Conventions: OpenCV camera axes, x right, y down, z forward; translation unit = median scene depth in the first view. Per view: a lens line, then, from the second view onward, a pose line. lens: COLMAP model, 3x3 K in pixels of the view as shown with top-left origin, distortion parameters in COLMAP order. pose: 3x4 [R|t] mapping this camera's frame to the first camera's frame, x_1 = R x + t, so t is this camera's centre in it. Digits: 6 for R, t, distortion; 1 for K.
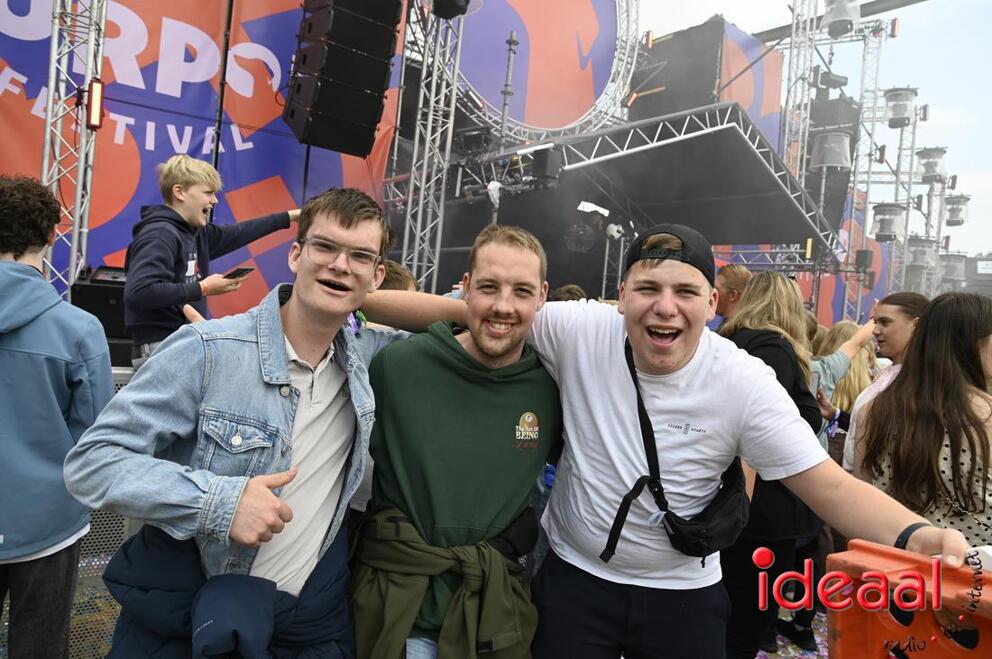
lens RADIAL K [[687.1, 0, 492.1], [0, 687.1, 329.6], [0, 0, 1]] dist [-0.069228, 0.040892]
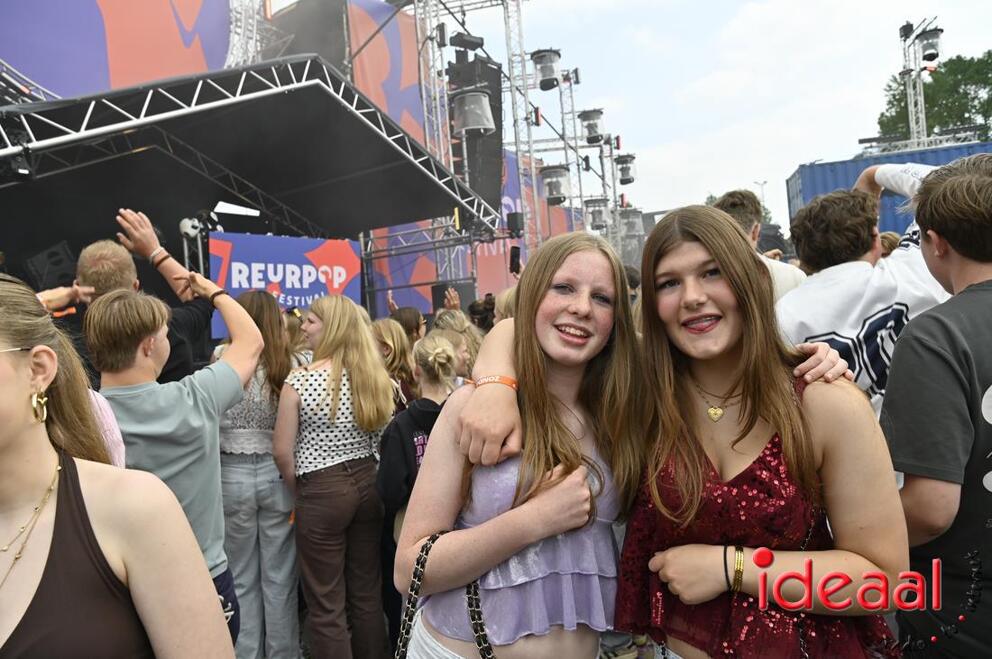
lens RADIAL K [[687.1, 0, 491.3], [0, 687.1, 337.1], [0, 0, 1]] dist [-0.069228, 0.040892]
pose [[0.928114, -0.176934, 0.327564, 0.131684], [0.175277, 0.983903, 0.034830, 0.009064], [-0.328453, 0.025089, 0.944187, 0.086966]]
